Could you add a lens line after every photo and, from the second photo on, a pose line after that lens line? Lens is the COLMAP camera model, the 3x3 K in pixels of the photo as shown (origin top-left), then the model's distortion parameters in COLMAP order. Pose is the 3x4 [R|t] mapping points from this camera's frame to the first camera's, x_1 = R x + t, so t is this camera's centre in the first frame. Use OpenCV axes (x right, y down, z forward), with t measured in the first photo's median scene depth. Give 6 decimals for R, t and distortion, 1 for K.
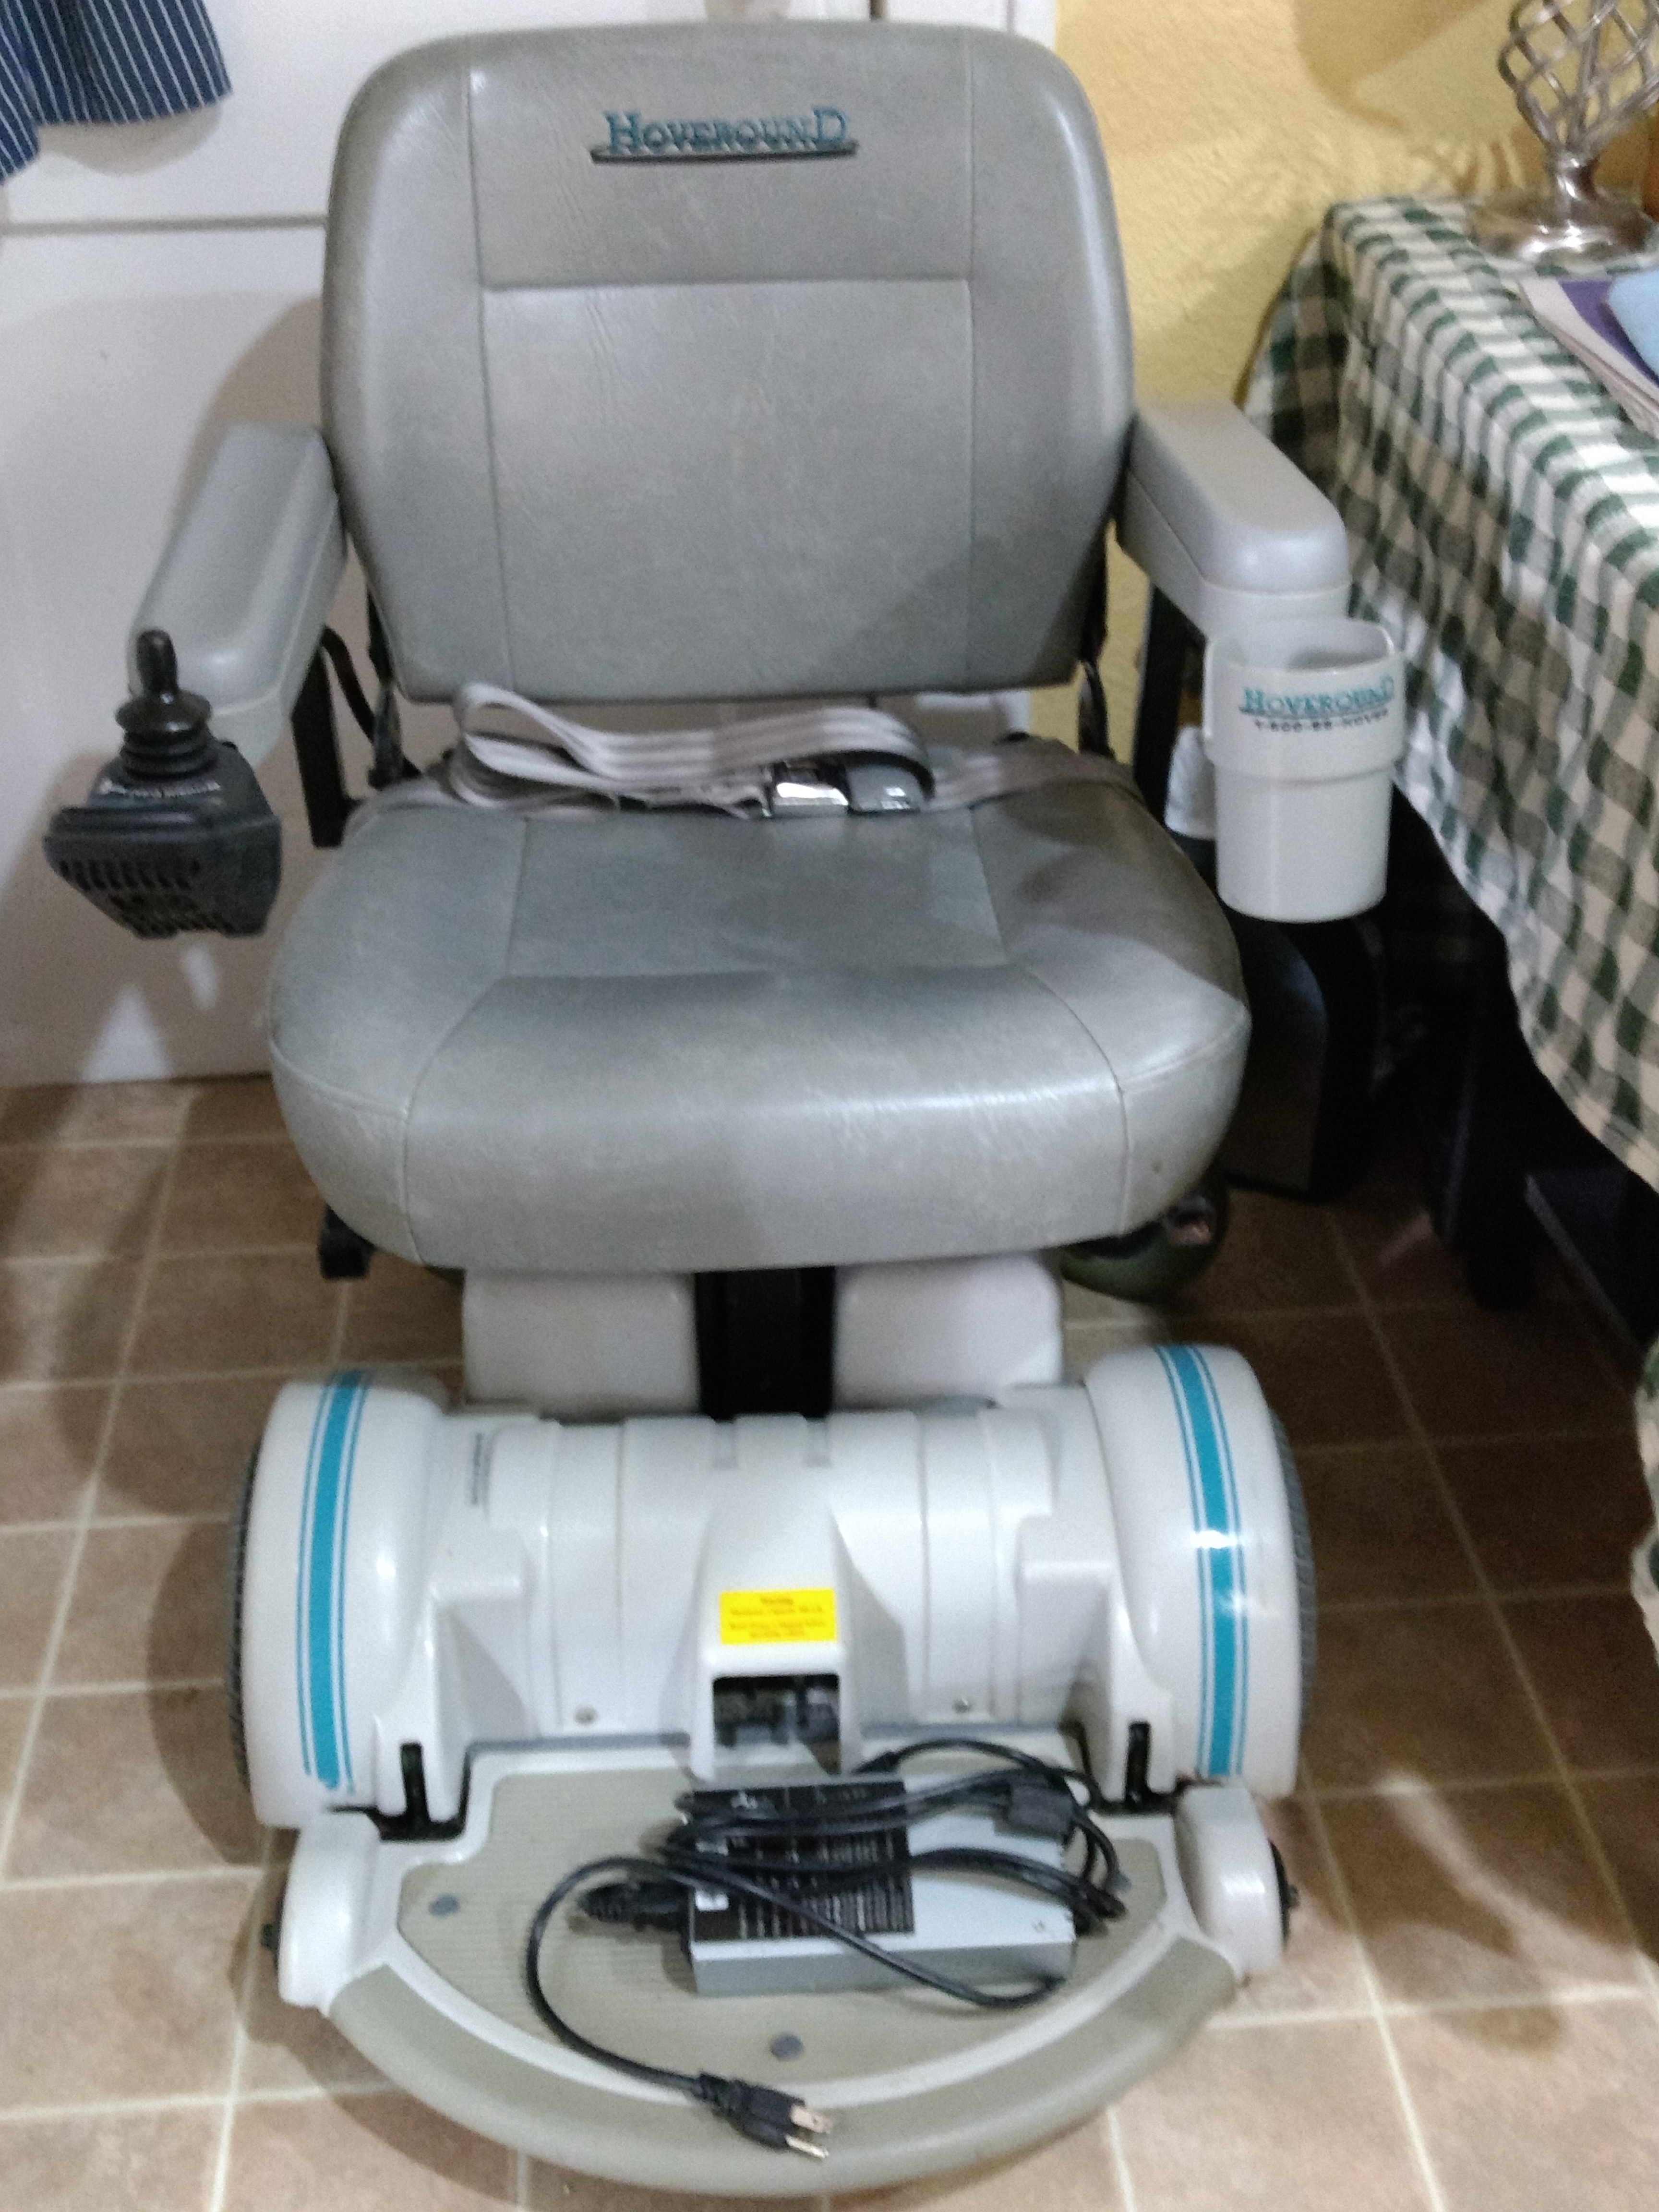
lens RADIAL K [[2655.0, 0, 829.5], [0, 2655.0, 1106.0], [0, 0, 1]] dist [0.110136, -0.270977]
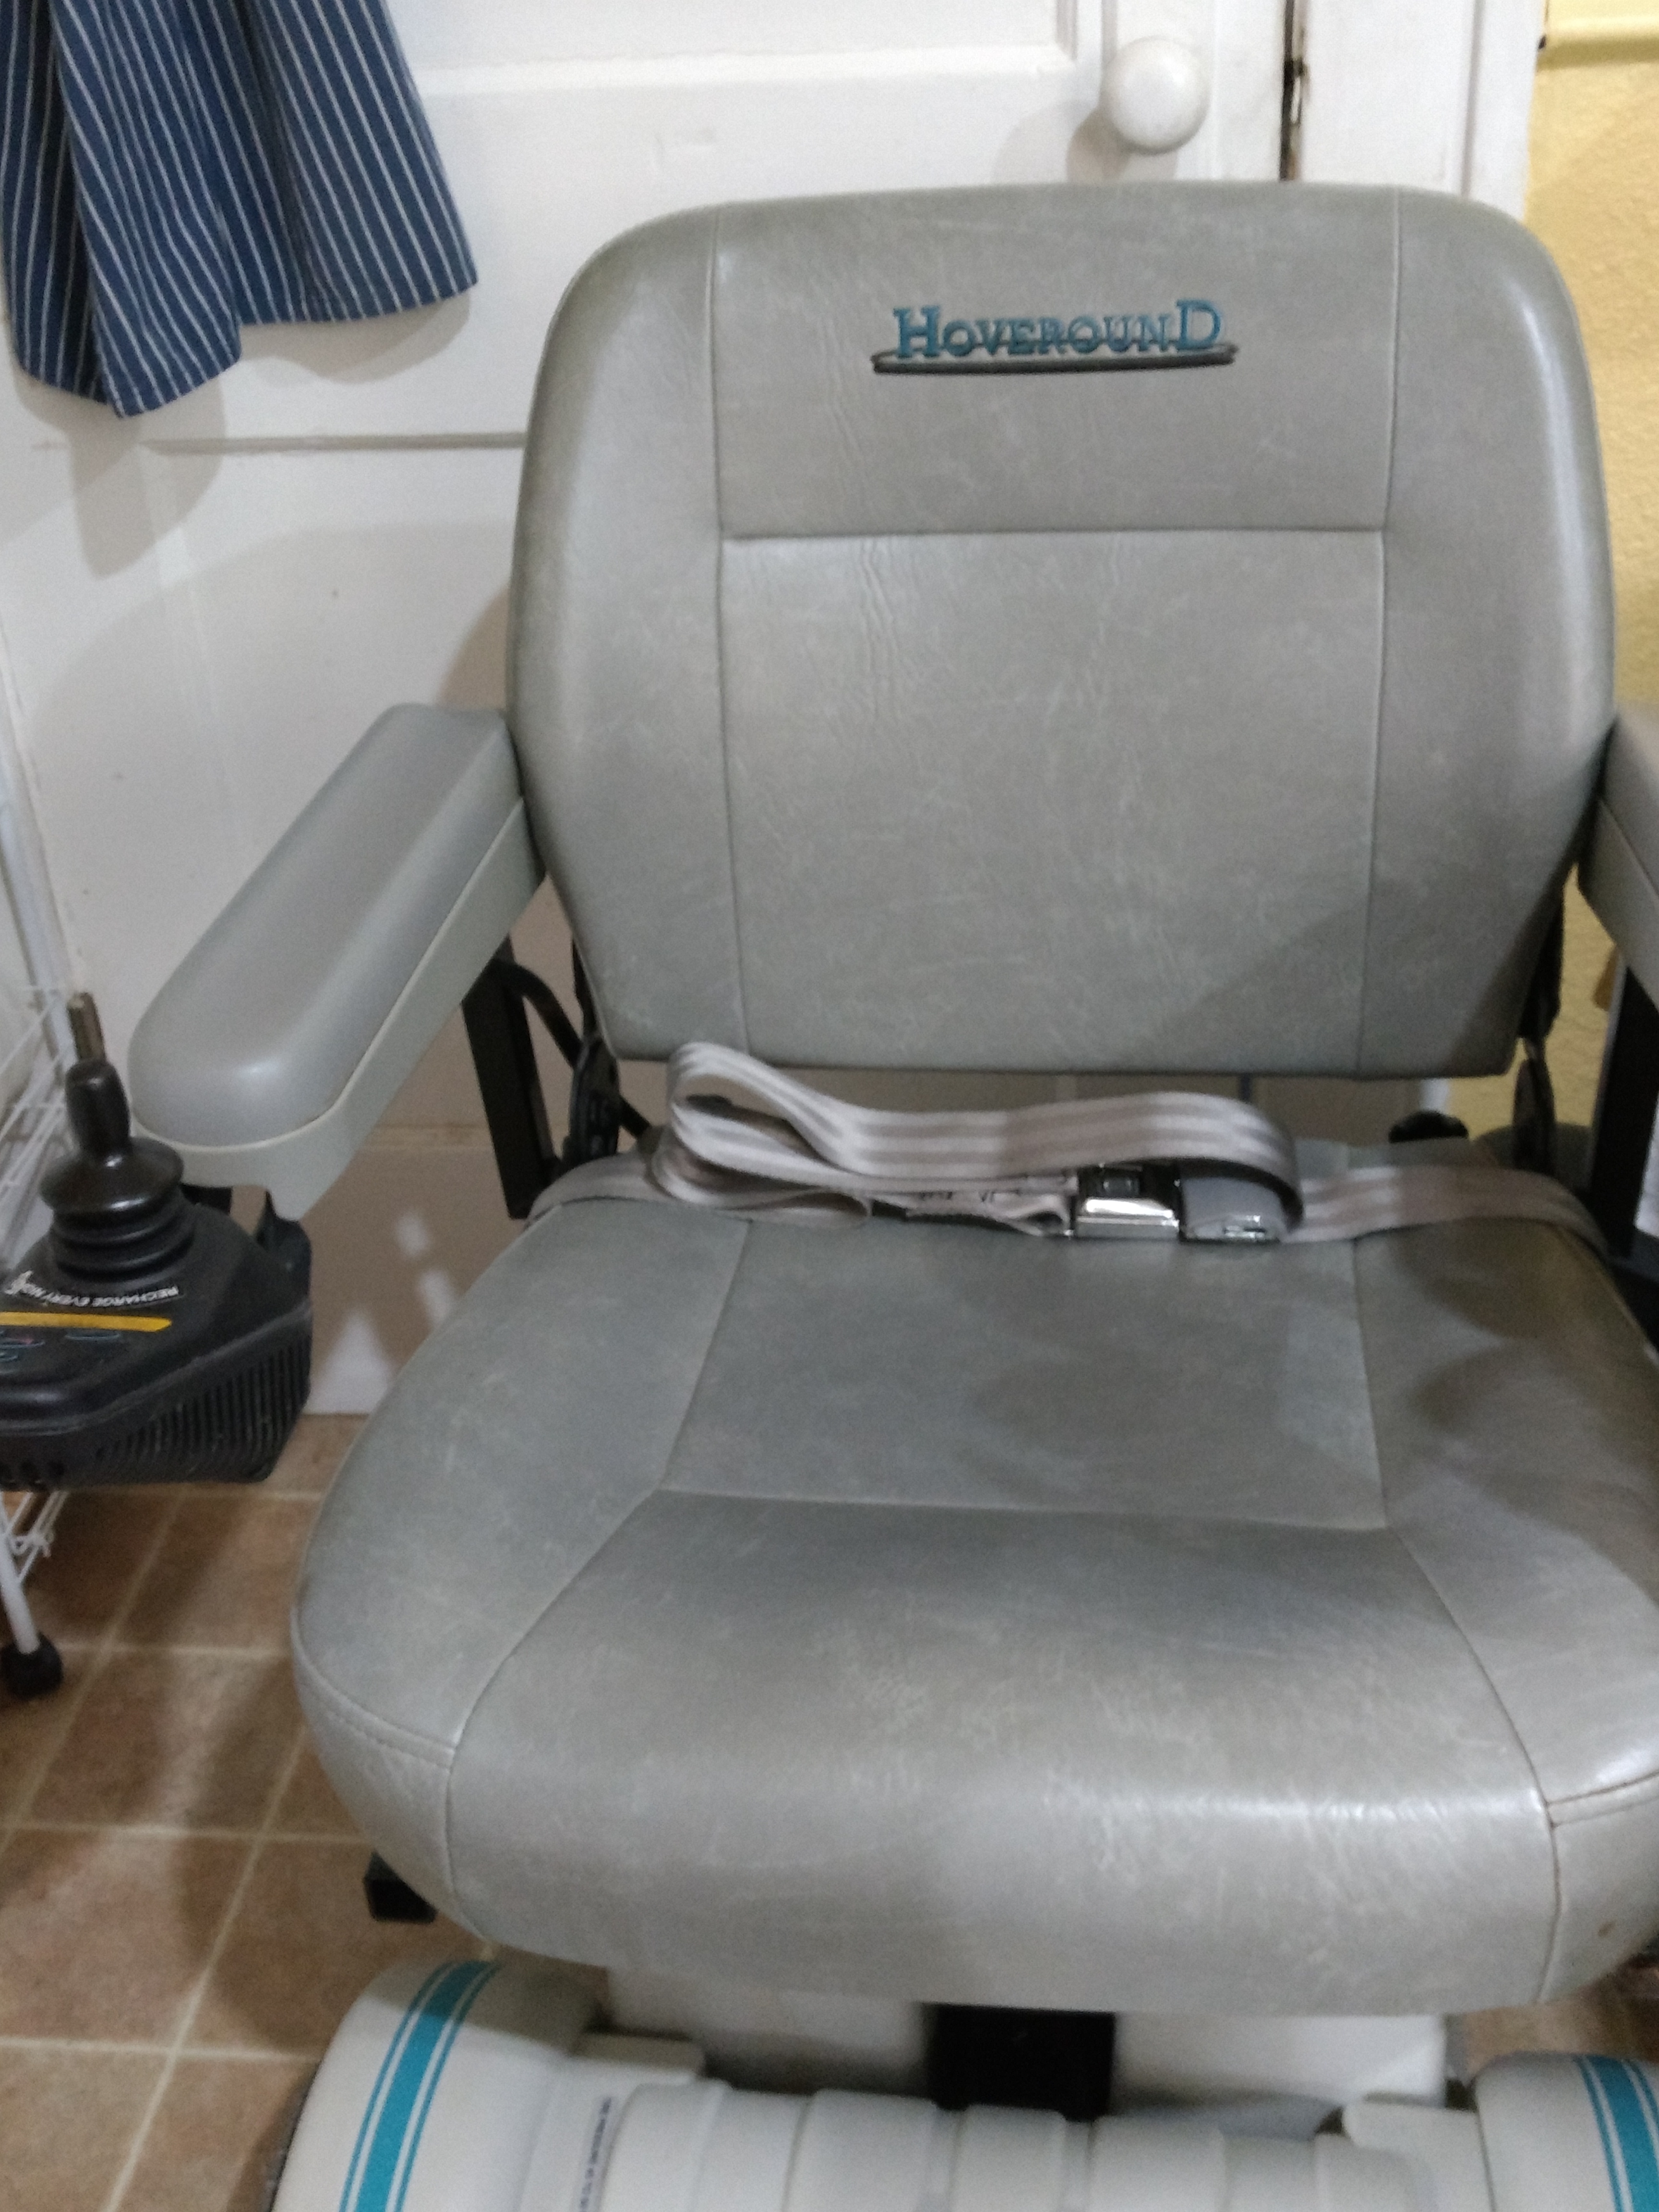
lens RADIAL K [[2462.8, 0, 829.5], [0, 2462.8, 1106.0], [0, 0, 1]] dist [0.156550, -0.519681]
pose [[0.983552, 0.053096, -0.172645, 0.029027], [-0.061074, 0.997281, -0.041228, -0.118101], [0.169986, 0.051094, 0.984121, 0.323808]]
